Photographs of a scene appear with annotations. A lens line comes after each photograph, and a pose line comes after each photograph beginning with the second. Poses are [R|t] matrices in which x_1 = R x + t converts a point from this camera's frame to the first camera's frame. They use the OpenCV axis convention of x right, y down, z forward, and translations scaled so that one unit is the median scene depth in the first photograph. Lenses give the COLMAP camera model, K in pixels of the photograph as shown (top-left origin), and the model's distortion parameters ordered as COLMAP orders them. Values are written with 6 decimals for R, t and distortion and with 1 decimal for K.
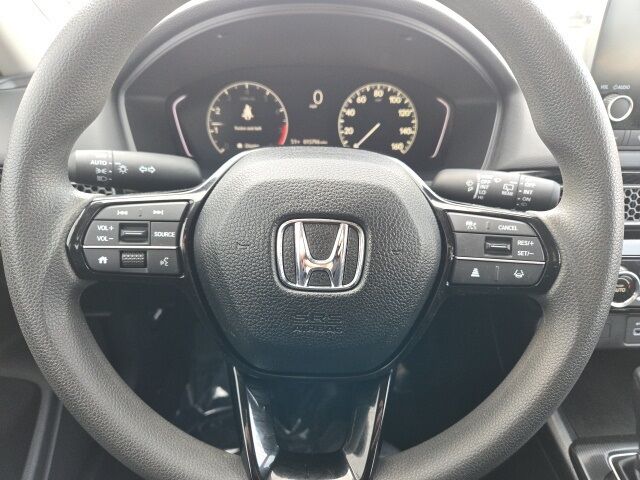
lens RADIAL K [[425.0, 0, 324.8], [0, 425.0, 240.7], [0, 0, 1]] dist [0.048433, -0.041252]
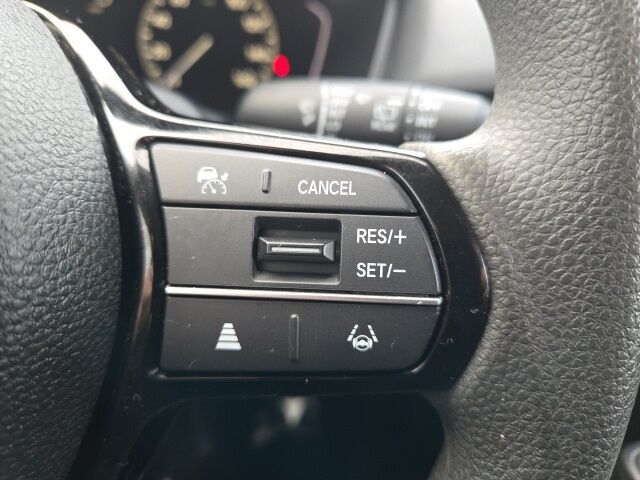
lens RADIAL K [[430.2, 0, 320.0], [0, 430.2, 240.0], [0, 0, 1]] dist [-0.000199, -0.045454]
pose [[0.994187, -0.023344, 0.105104, 0.386977], [0.021471, 0.999591, 0.018911, 0.001205], [-0.105502, -0.016544, 0.994281, 0.689956]]
